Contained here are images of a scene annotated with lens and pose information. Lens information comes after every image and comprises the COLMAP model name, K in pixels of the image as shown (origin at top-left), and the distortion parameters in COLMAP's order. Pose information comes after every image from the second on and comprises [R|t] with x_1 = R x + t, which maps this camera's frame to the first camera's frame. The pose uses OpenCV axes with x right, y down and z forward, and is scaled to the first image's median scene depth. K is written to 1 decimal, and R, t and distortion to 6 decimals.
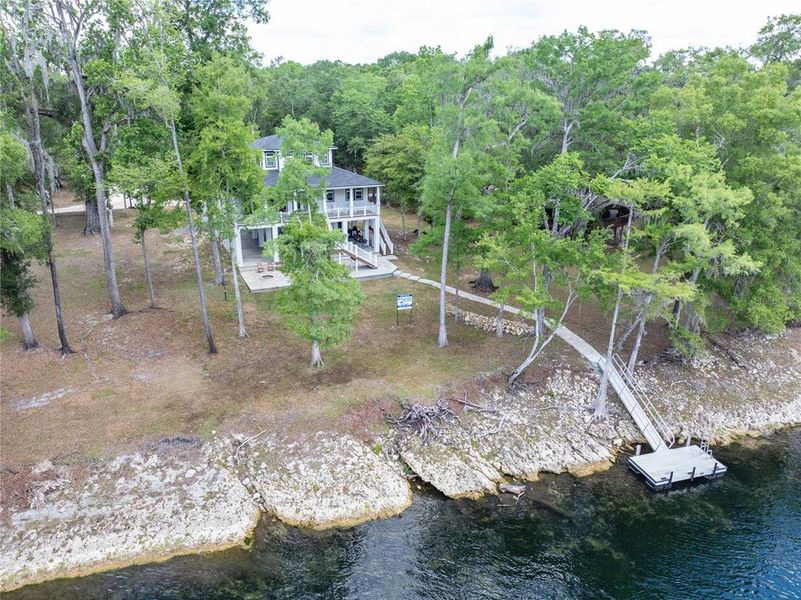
lens RADIAL K [[562.6, 0, 400.5], [0, 562.6, 300.0], [0, 0, 1]] dist [-0.043933, 0.002257]
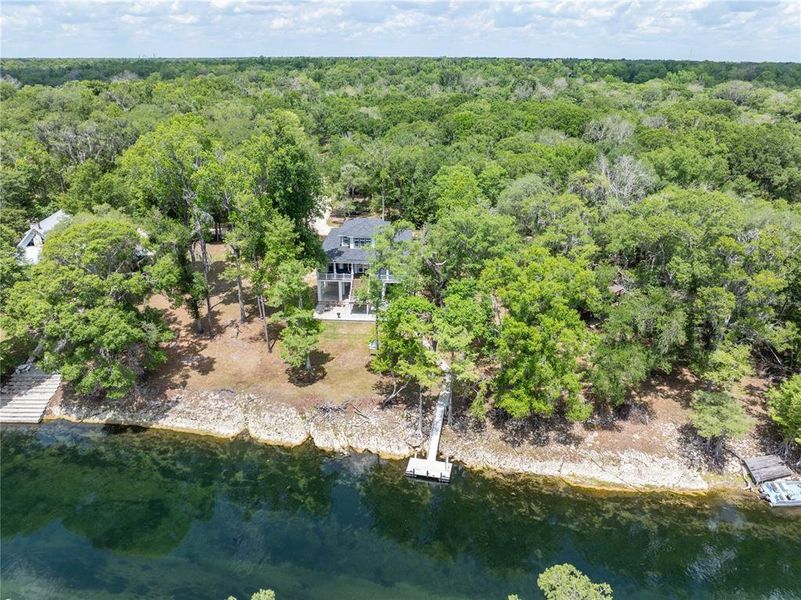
lens RADIAL K [[562.6, 0, 400.5], [0, 562.6, 300.0], [0, 0, 1]] dist [-0.043933, 0.002257]
pose [[0.887701, 0.178604, -0.424368, 1.173300], [-0.155917, 0.983849, 0.087924, -0.444618], [0.433217, -0.011884, 0.901211, -0.806422]]
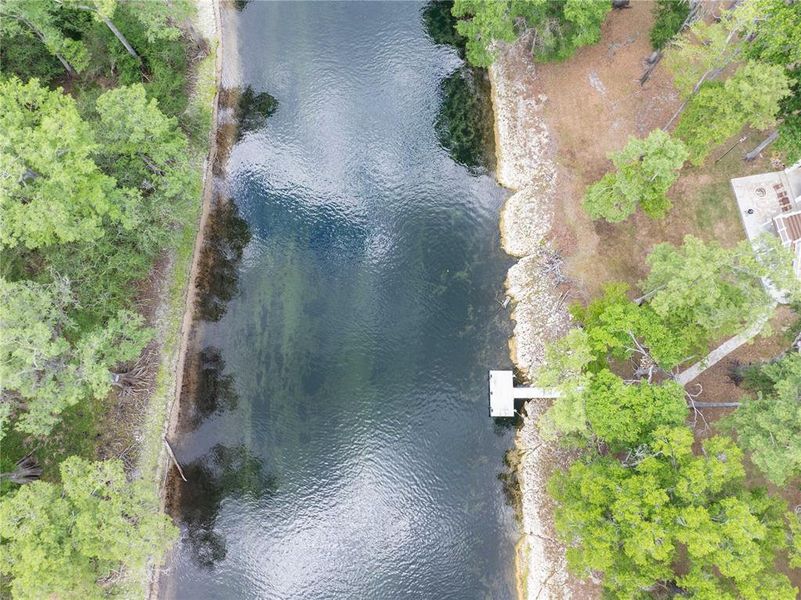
lens RADIAL K [[562.6, 0, 400.5], [0, 562.6, 300.0], [0, 0, 1]] dist [-0.043933, 0.002257]
pose [[-0.268116, 0.936998, -0.223936, 0.744648], [-0.330400, 0.128916, 0.934996, -1.423573], [0.904958, 0.324676, 0.275019, 0.091955]]
